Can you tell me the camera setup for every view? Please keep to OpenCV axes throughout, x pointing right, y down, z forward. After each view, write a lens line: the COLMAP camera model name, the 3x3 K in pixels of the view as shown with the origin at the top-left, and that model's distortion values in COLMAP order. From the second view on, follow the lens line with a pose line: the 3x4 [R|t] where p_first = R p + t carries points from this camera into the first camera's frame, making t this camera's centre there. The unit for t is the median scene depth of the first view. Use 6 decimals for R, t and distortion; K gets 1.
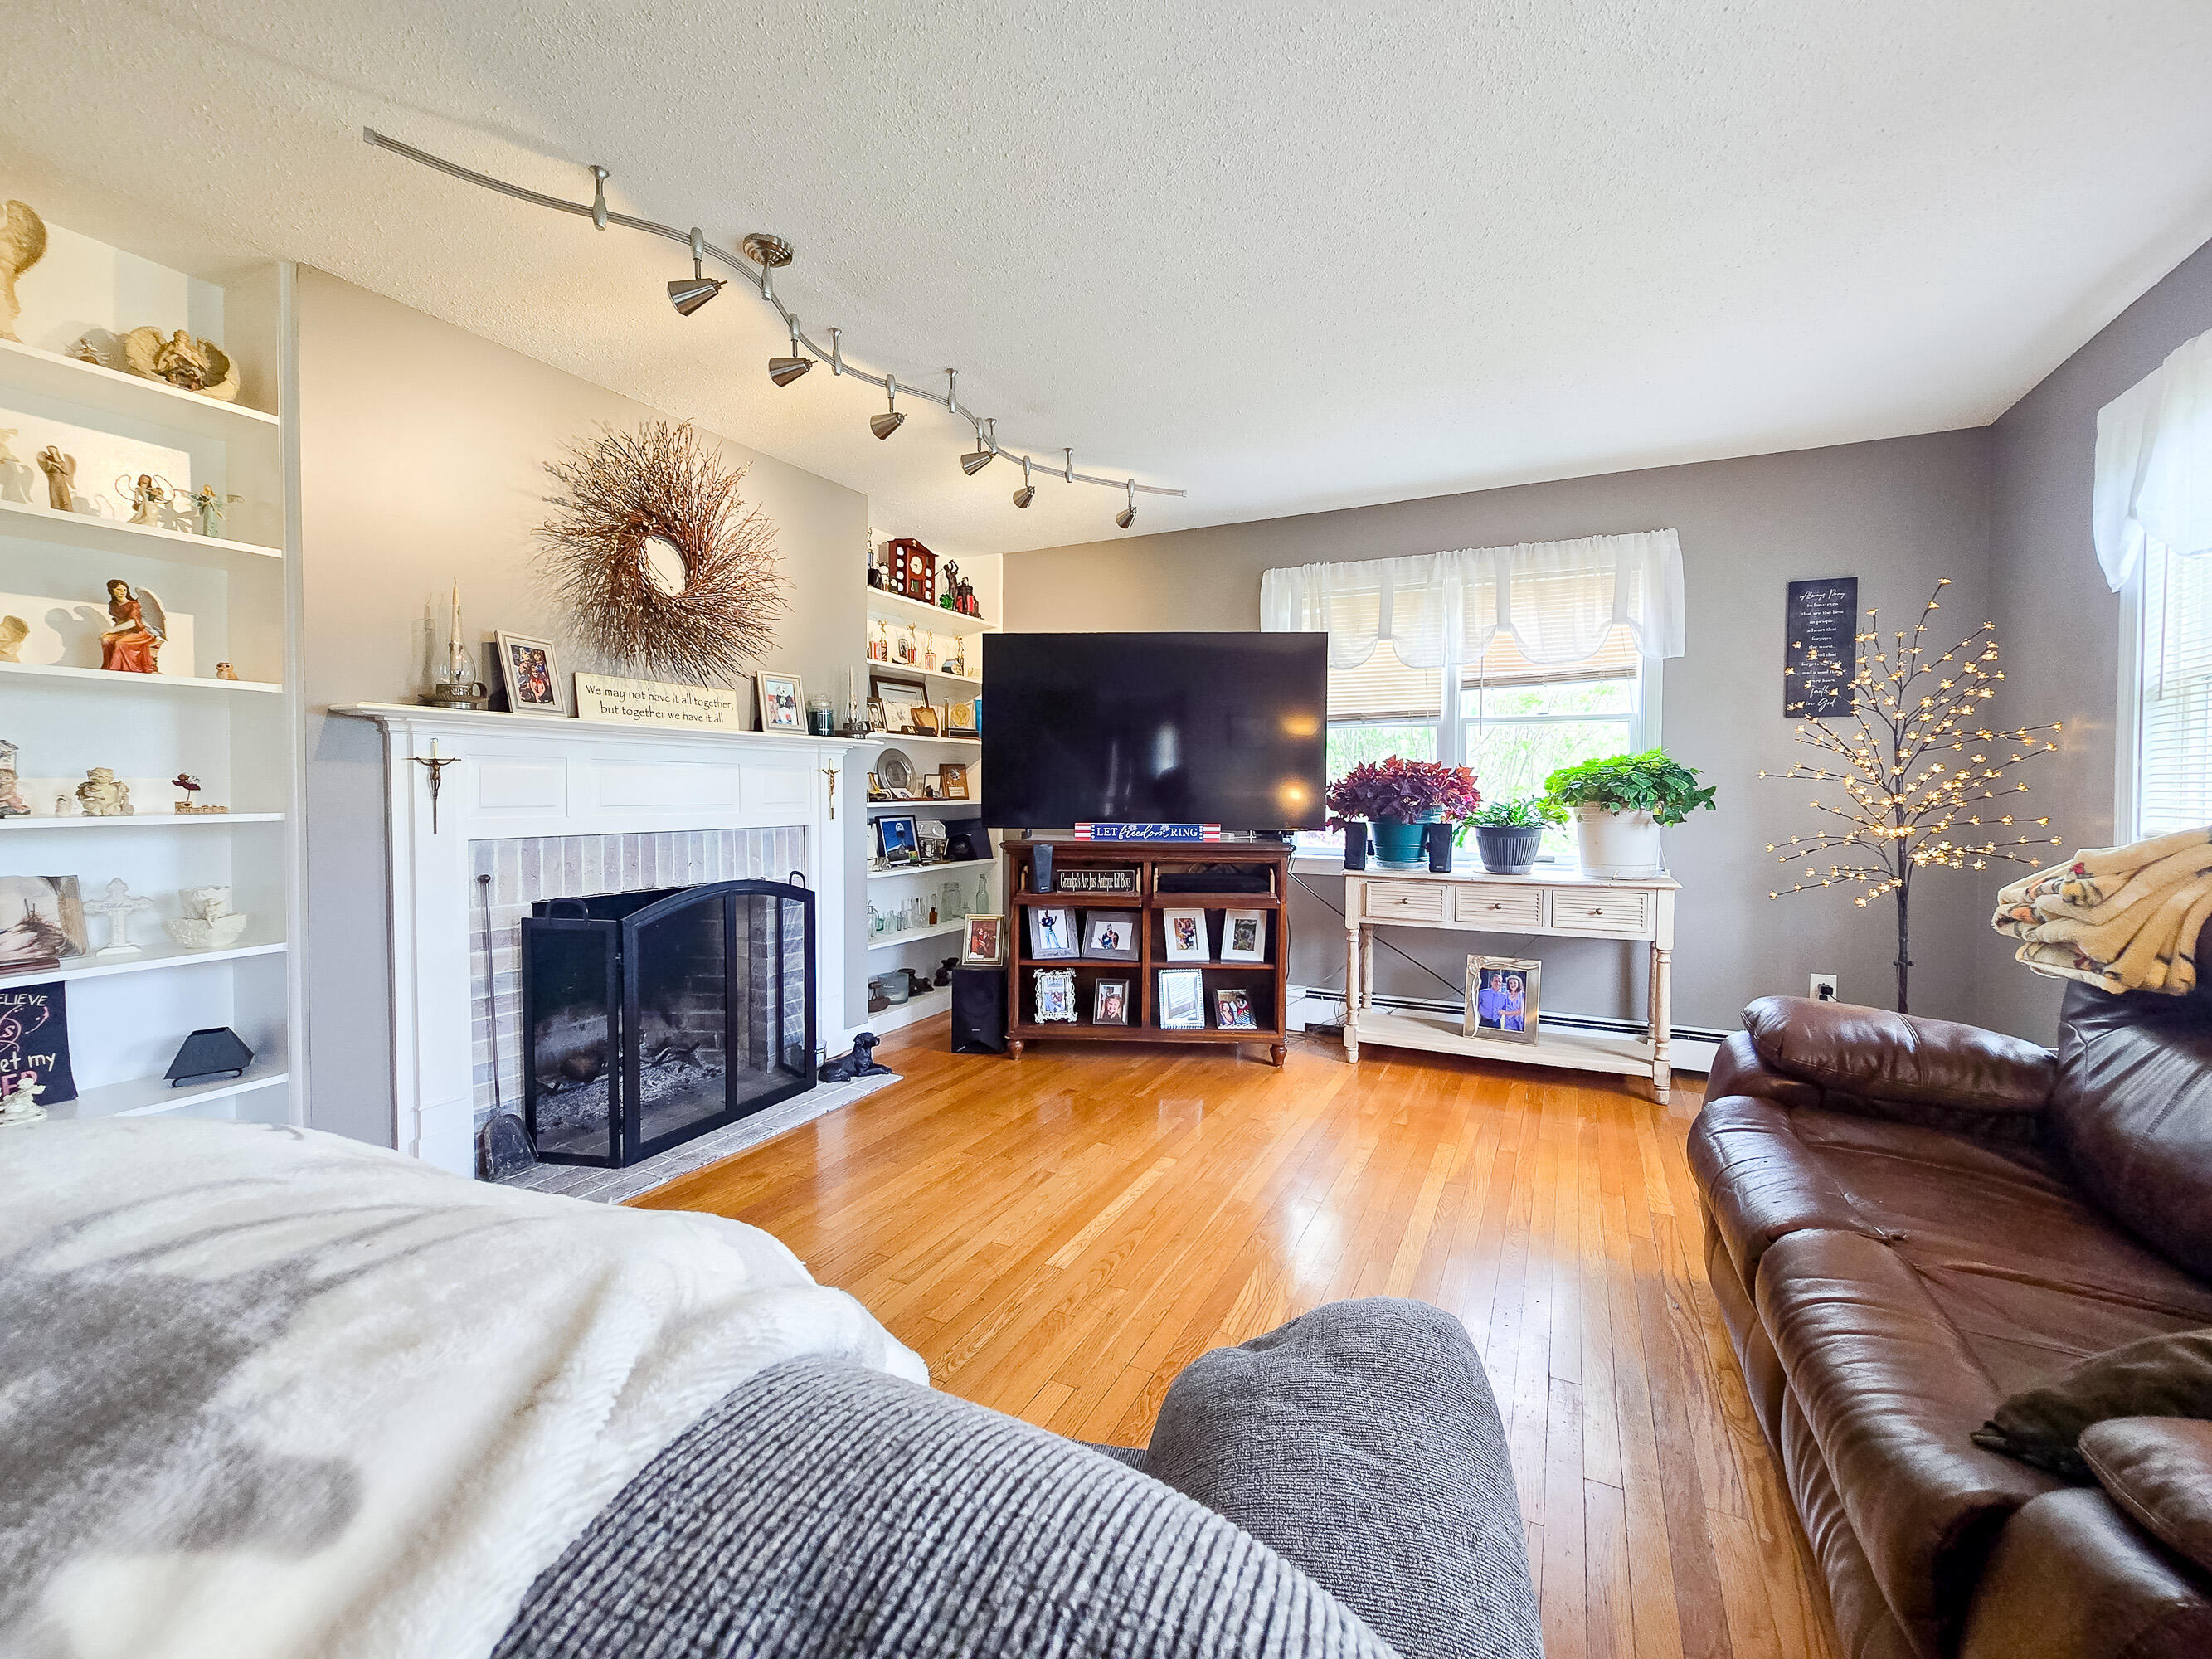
lens RADIAL K [[912.7, 0, 1122.6], [0, 912.7, 811.6], [0, 0, 1]] dist [-0.001918, -0.000386]
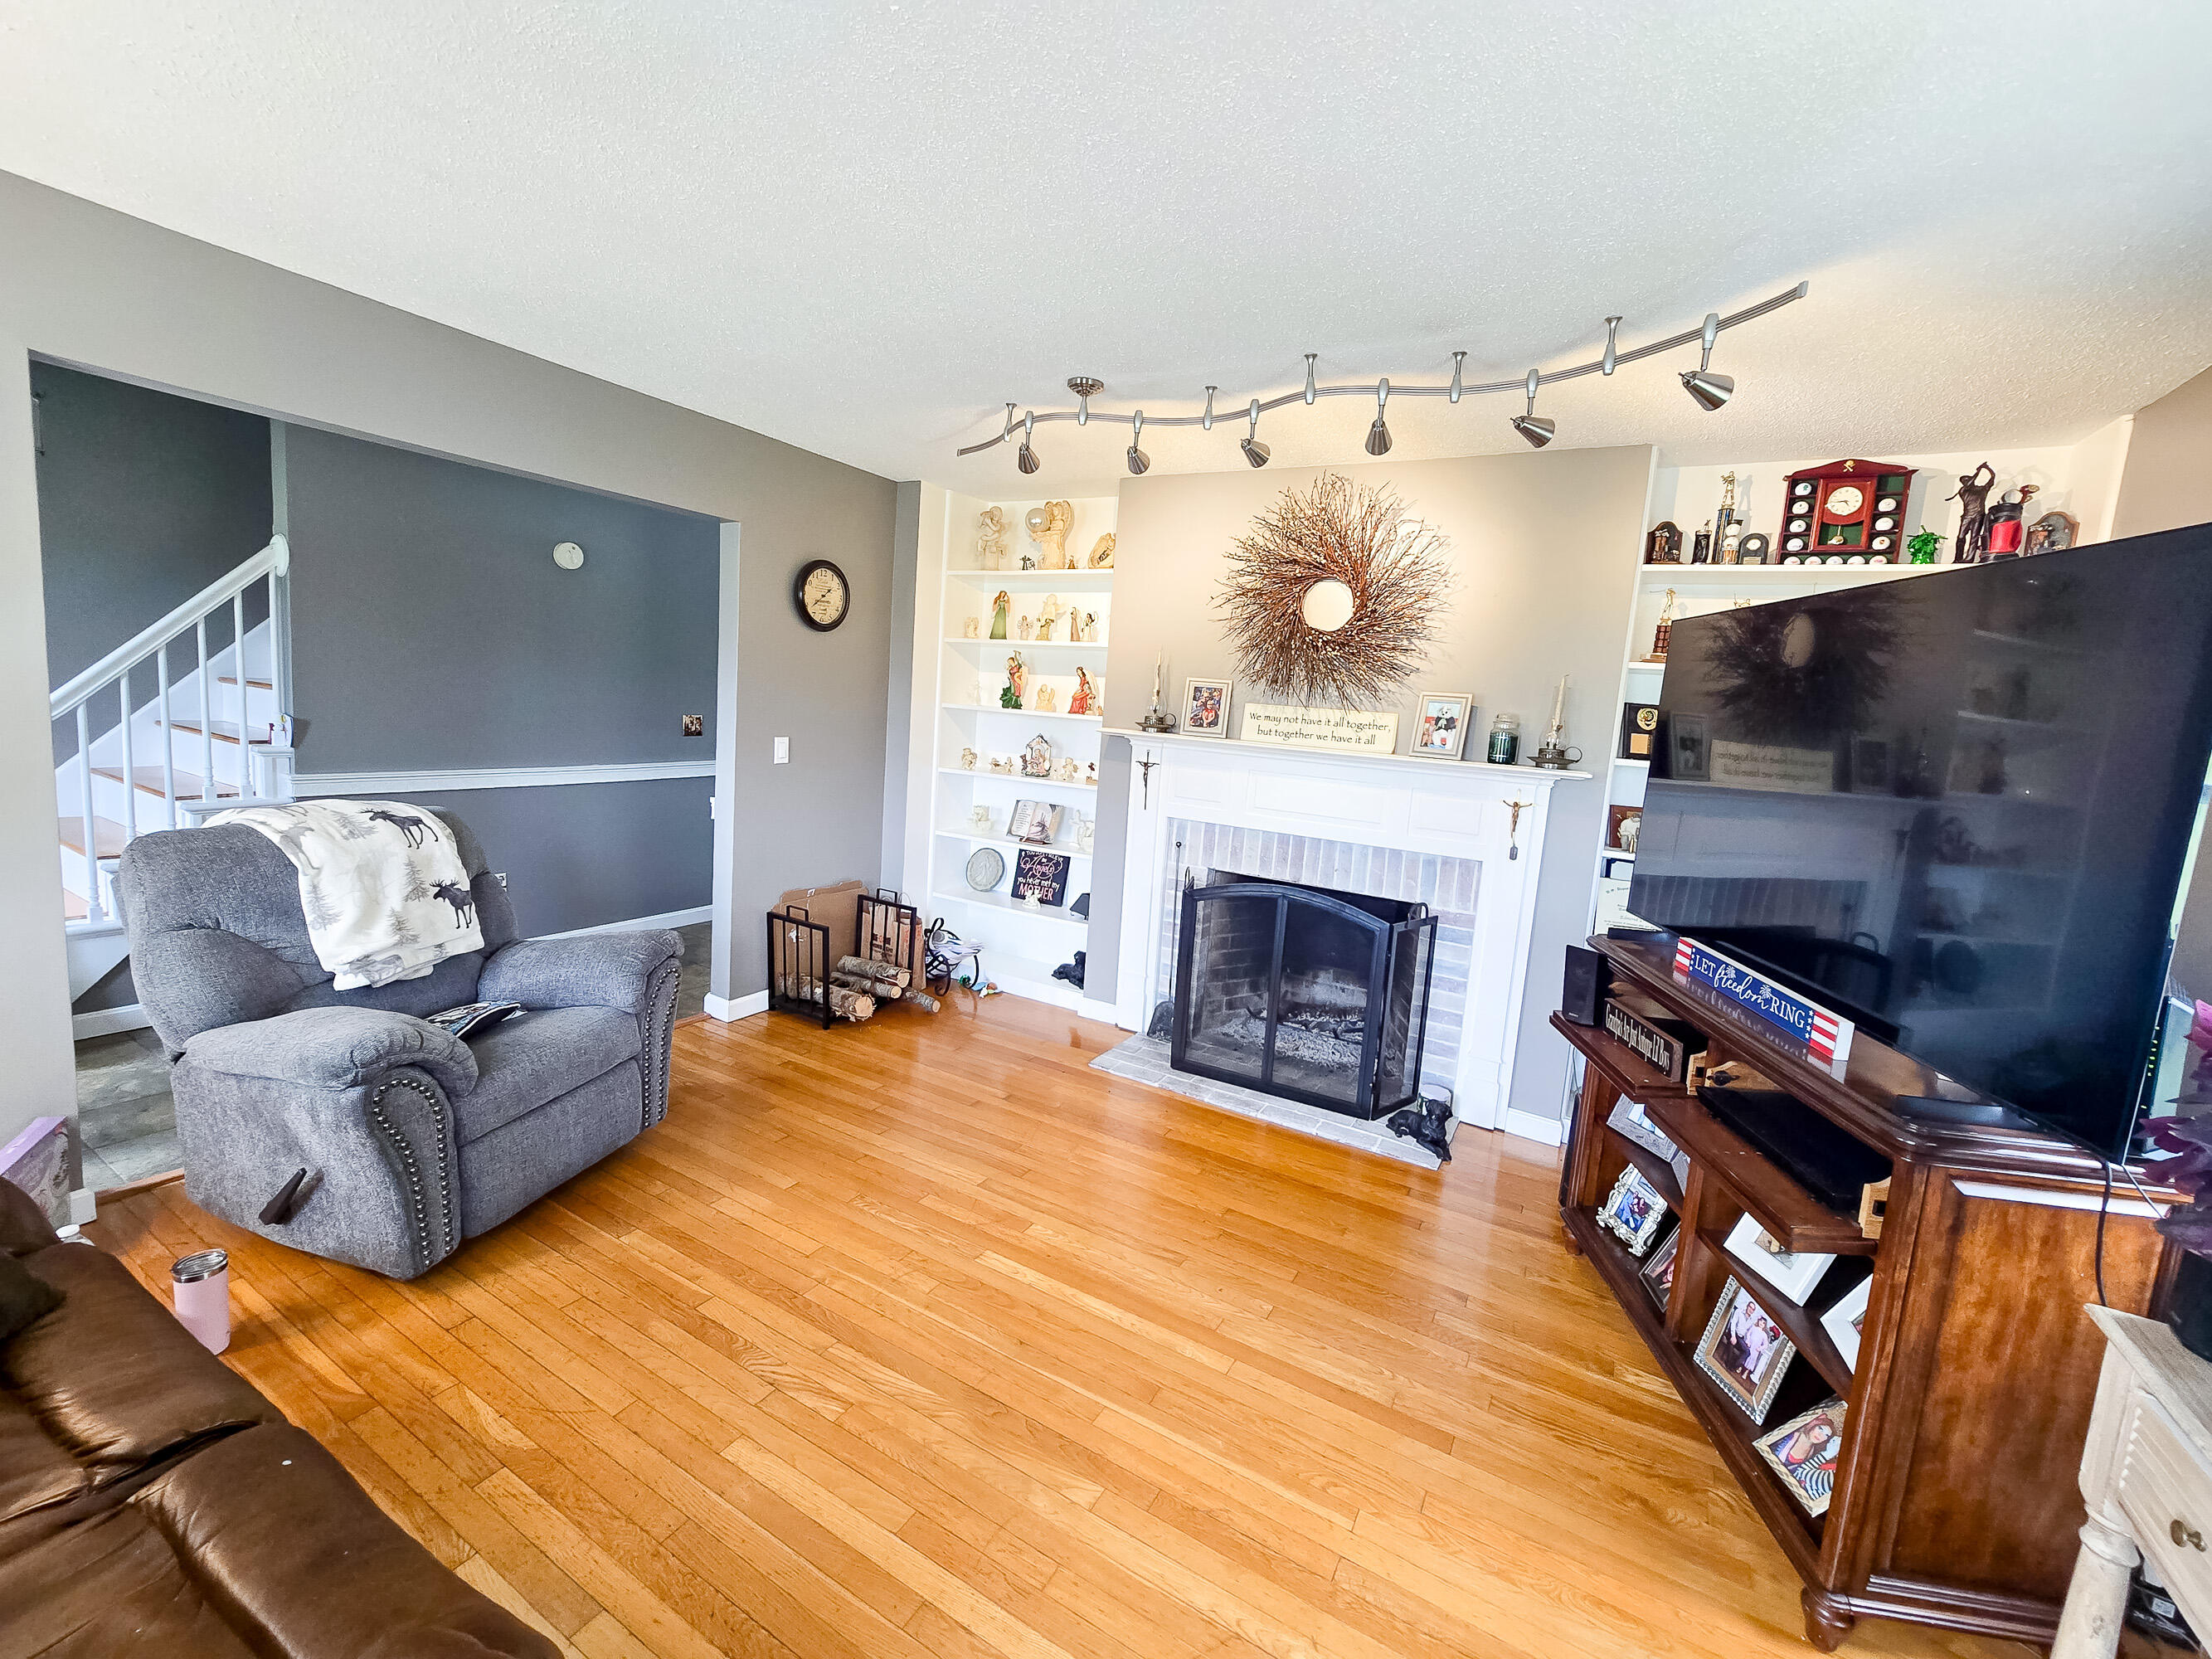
lens RADIAL K [[912.7, 0, 1121.8], [0, 912.7, 809.9], [0, 0, 1]] dist [-0.001918, -0.000386]
pose [[-0.055311, 0.112841, -0.992072, 0.577349], [-0.097119, 0.988274, 0.117823, -0.109613], [0.993735, 0.102866, -0.043704, 0.711136]]
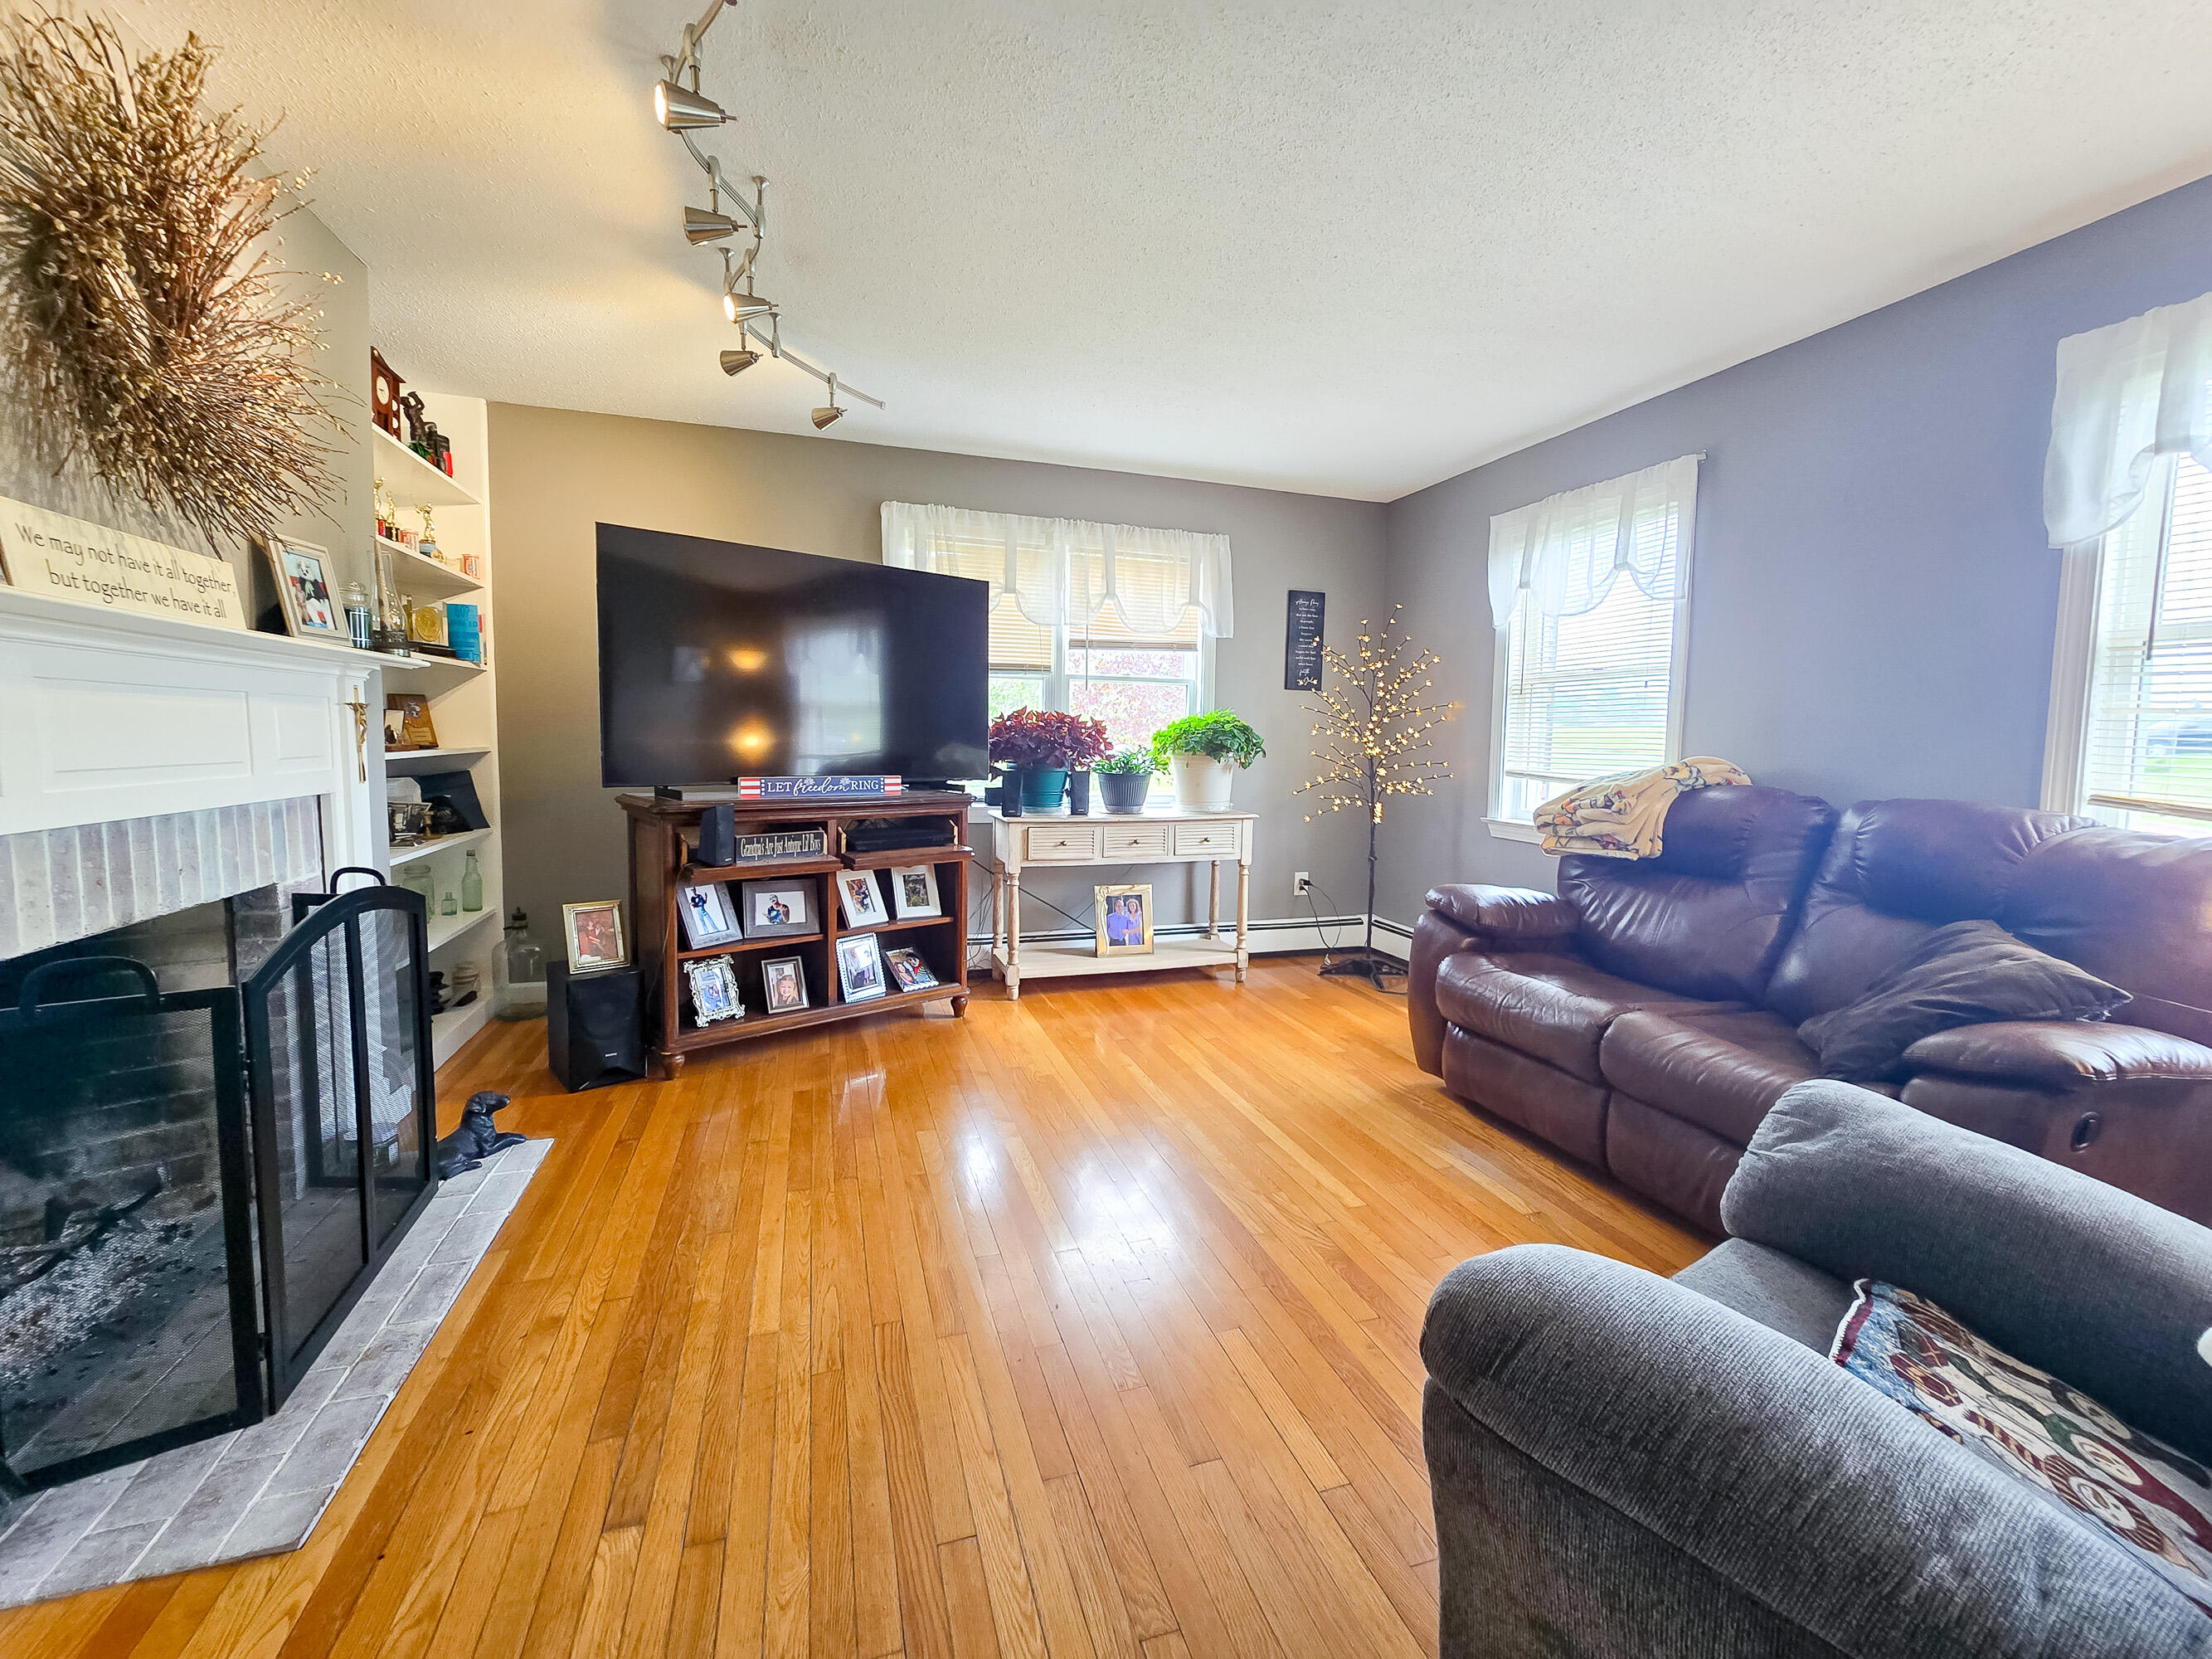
lens RADIAL K [[912.7, 0, 1127.1], [0, 912.7, 809.7], [0, 0, 1]] dist [-0.001918, -0.000386]
pose [[0.707272, -0.048838, 0.705253, -0.414741], [0.003122, 0.997817, 0.065966, -0.013050], [-0.706935, -0.044454, 0.705880, 0.186731]]
